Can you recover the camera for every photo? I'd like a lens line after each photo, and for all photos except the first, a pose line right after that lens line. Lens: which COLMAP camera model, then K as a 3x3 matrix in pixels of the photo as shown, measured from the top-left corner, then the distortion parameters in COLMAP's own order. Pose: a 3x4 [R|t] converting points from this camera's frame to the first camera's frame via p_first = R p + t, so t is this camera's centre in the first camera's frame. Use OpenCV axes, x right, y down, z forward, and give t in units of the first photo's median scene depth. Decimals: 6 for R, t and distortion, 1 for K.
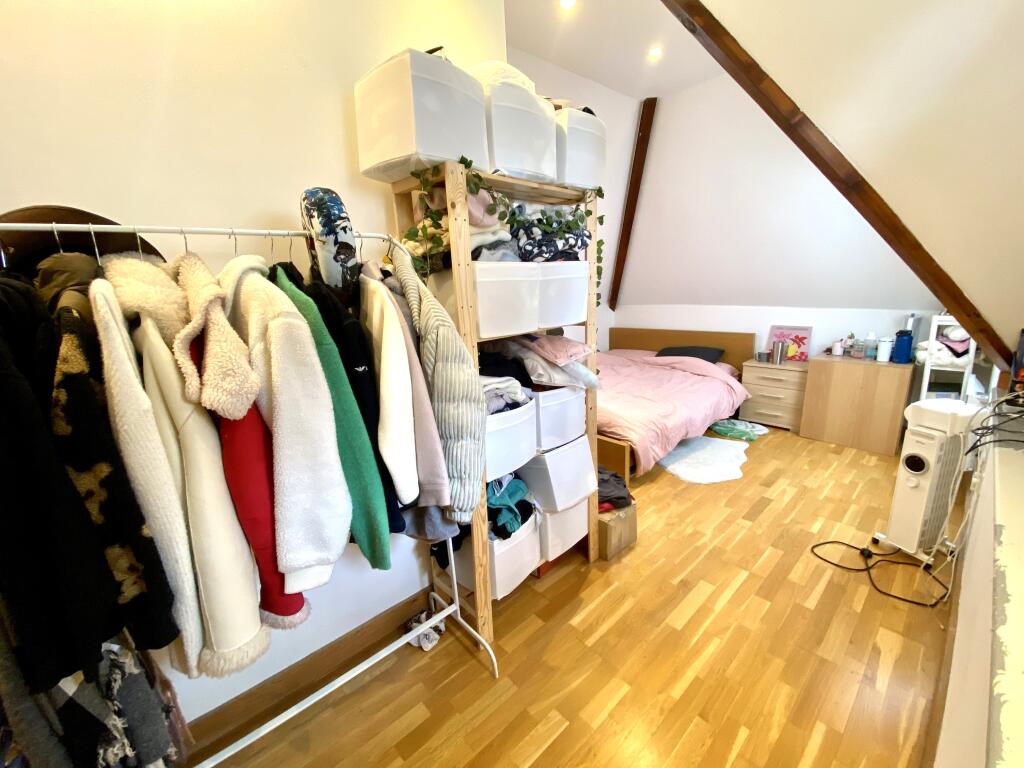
lens RADIAL K [[416.3, 0, 512.0], [0, 416.3, 384.0], [0, 0, 1]] dist [-0.001358, -0.009613]
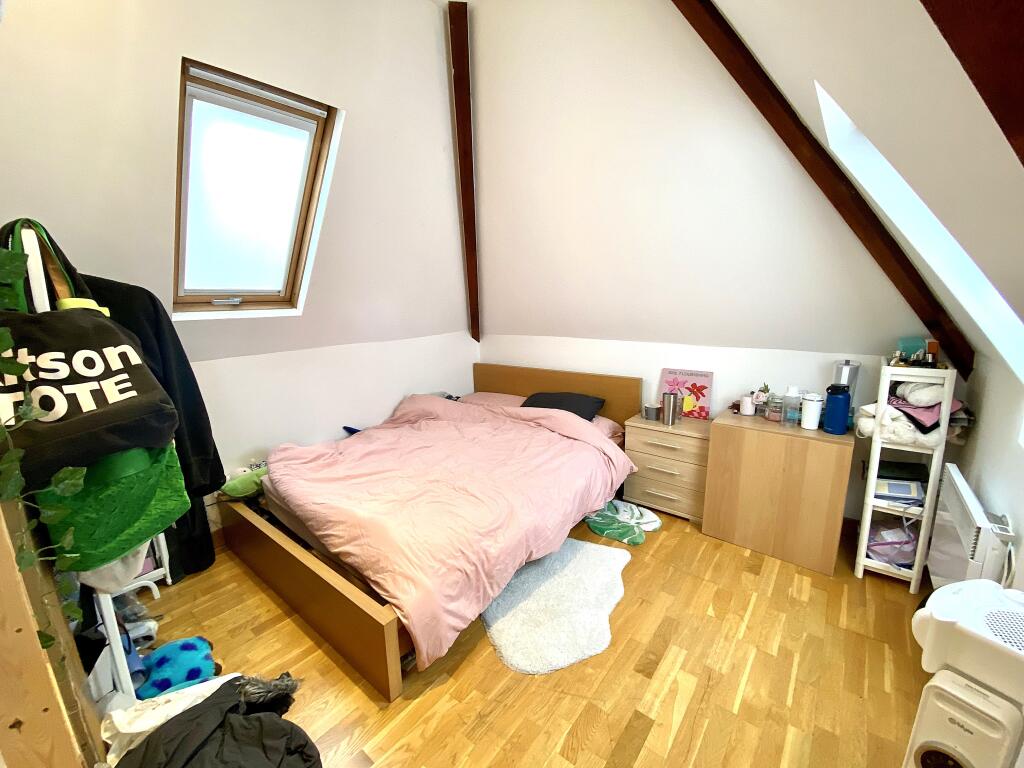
lens RADIAL K [[416.6, 0, 516.5], [0, 416.6, 384.4], [0, 0, 1]] dist [0.040775, -0.028557]
pose [[0.984789, -0.008016, 0.173570, 0.280743], [0.015474, 0.999012, -0.041659, -0.098710], [-0.173064, 0.043712, 0.983940, 0.369182]]
